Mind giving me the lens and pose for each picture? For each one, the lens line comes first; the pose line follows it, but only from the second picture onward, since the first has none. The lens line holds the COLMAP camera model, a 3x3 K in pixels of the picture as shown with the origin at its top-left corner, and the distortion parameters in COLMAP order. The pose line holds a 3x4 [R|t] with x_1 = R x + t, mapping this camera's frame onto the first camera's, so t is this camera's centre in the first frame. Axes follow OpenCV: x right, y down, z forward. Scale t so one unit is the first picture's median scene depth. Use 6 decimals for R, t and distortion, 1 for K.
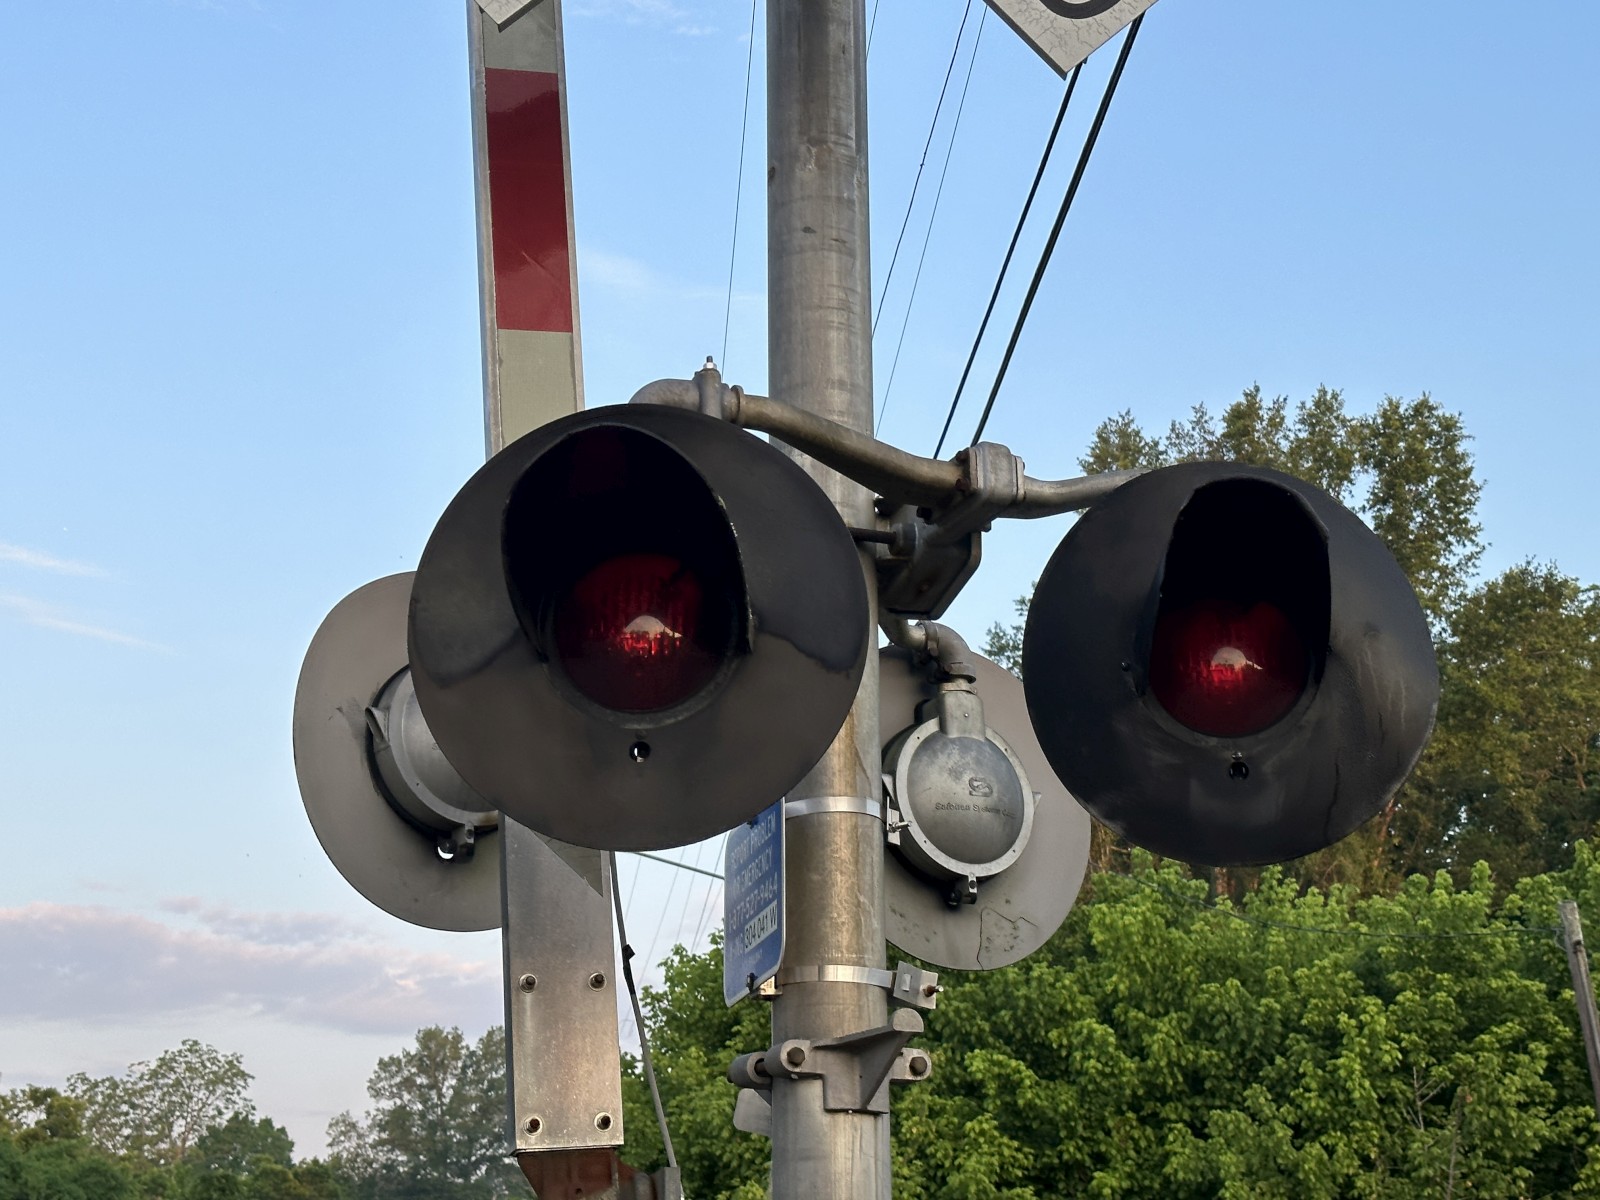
lens RADIAL K [[2359.7, 0, 779.2], [0, 2359.7, 560.0], [0, 0, 1]] dist [0.149977, -0.173805]
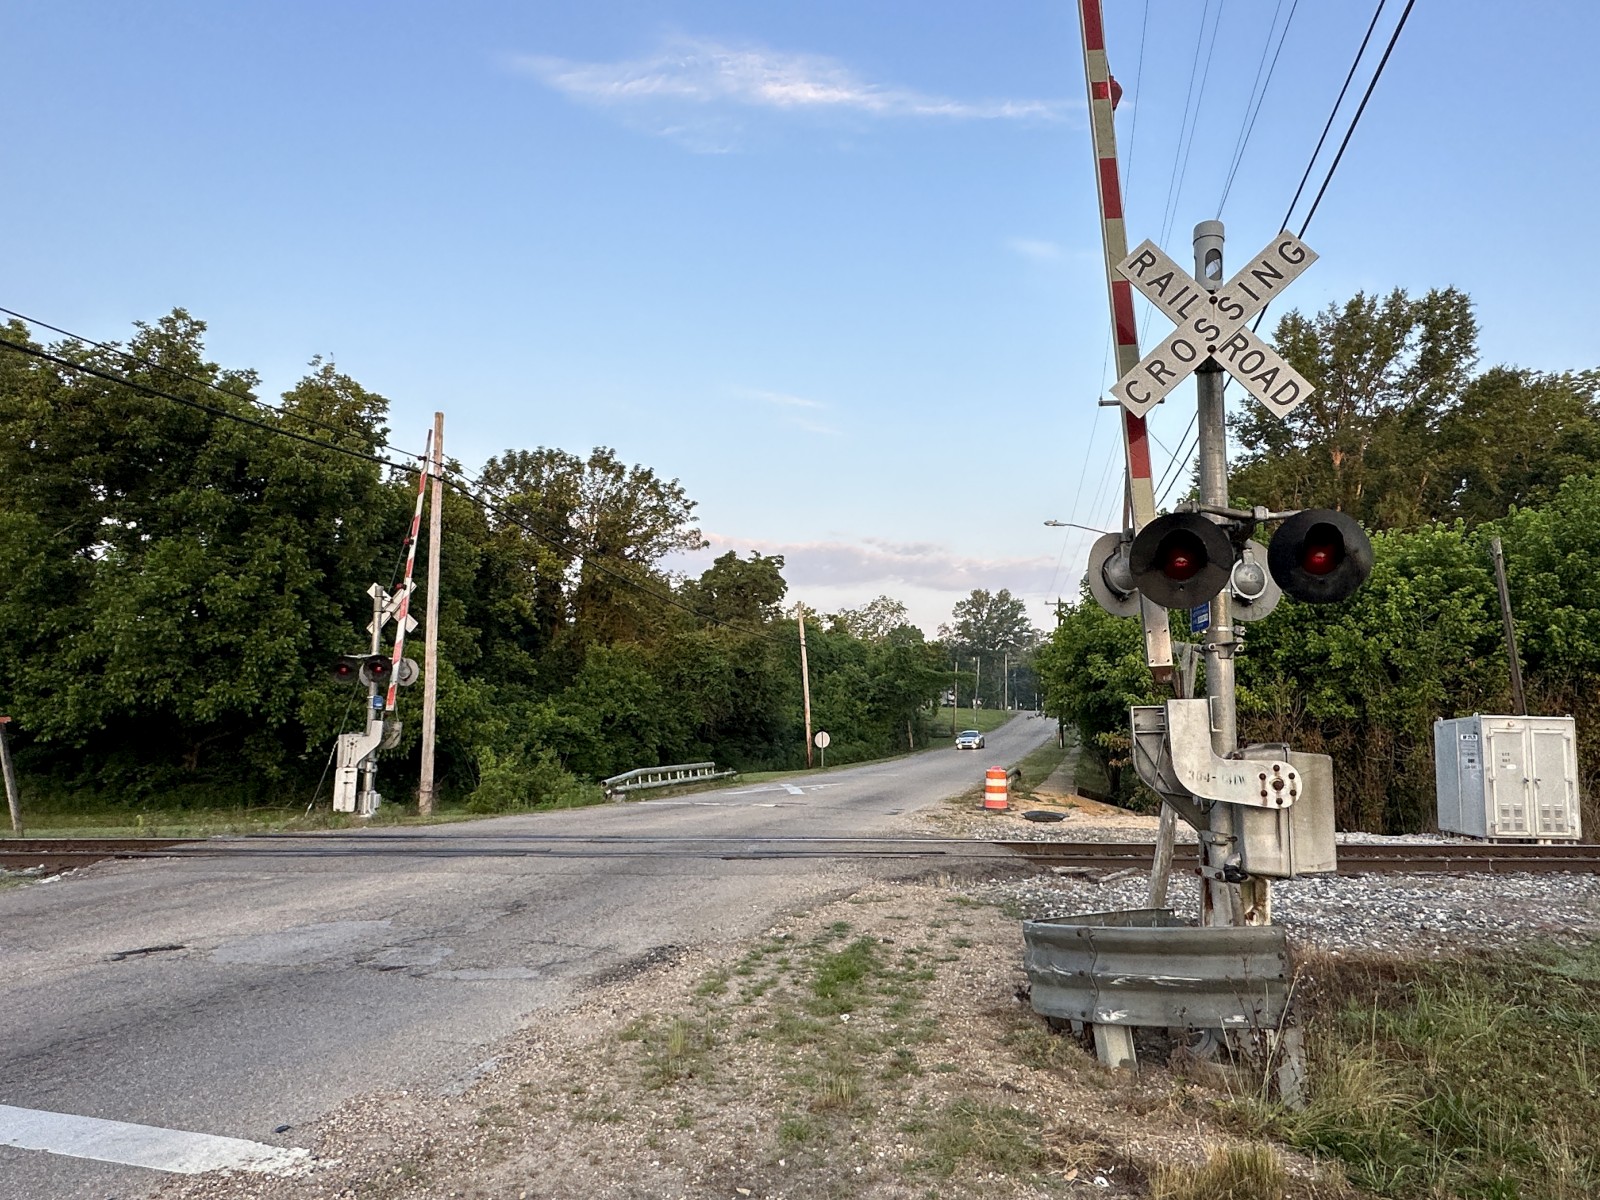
lens RADIAL K [[1006.6, 0, 807.9], [0, 1006.6, 609.4], [0, 0, 1]] dist [-0.003644, 0.000850]
pose [[0.953889, -0.013800, -0.299841, -0.019466], [0.077534, 0.976369, 0.201722, -0.039450], [0.289971, -0.215669, 0.932418, -0.128011]]
